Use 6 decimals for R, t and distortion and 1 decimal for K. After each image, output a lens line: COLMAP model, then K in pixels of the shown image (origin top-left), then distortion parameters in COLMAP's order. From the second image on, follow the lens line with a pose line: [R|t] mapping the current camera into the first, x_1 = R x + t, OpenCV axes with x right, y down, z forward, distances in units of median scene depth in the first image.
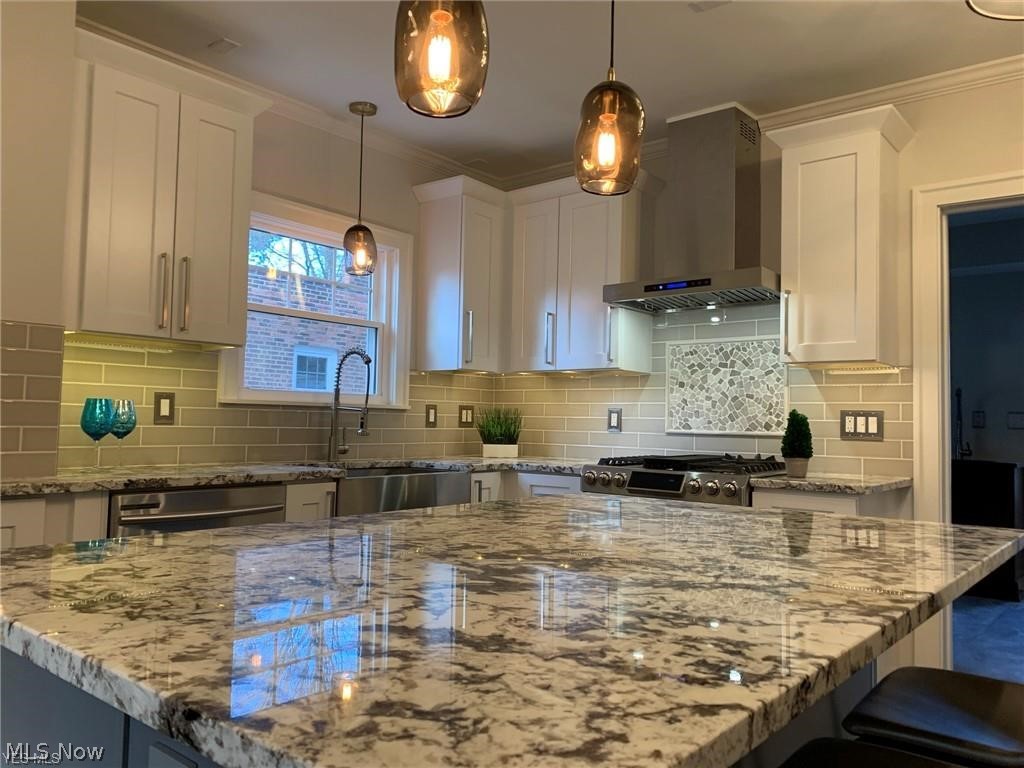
lens RADIAL K [[825.0, 0, 488.9], [0, 825.0, 377.7], [0, 0, 1]] dist [0.038573, -0.005092]
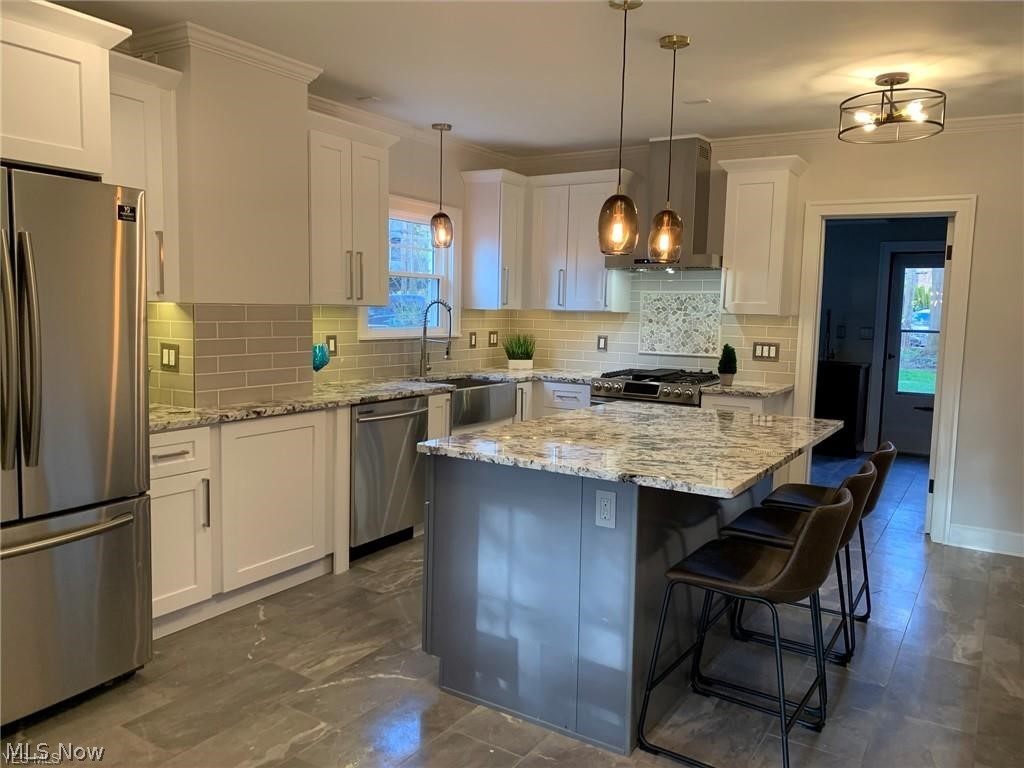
lens RADIAL K [[785.7, 0, 512.0], [0, 785.7, 384.0], [0, 0, 1]] dist [0.085022, -0.120640]
pose [[0.991807, -0.010453, 0.127319, -0.209751], [-0.008463, 0.989081, 0.147131, -0.092789], [-0.127467, -0.147003, 0.980889, -0.399728]]
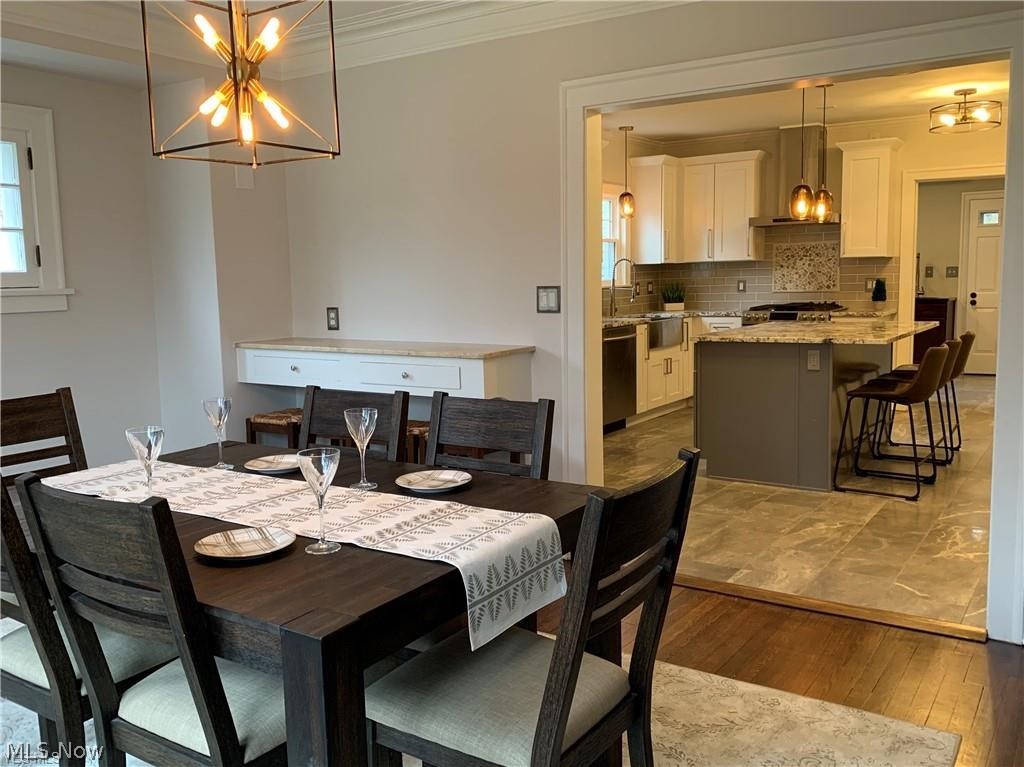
lens RADIAL K [[877.2, 0, 512.0], [0, 877.2, 383.5], [0, 0, 1]] dist [0.011210, -0.001398]
pose [[0.995053, -0.057503, 0.081007, -0.606740], [0.042742, 0.983920, 0.173421, -0.111748], [-0.089677, -0.169101, 0.981511, -1.045308]]
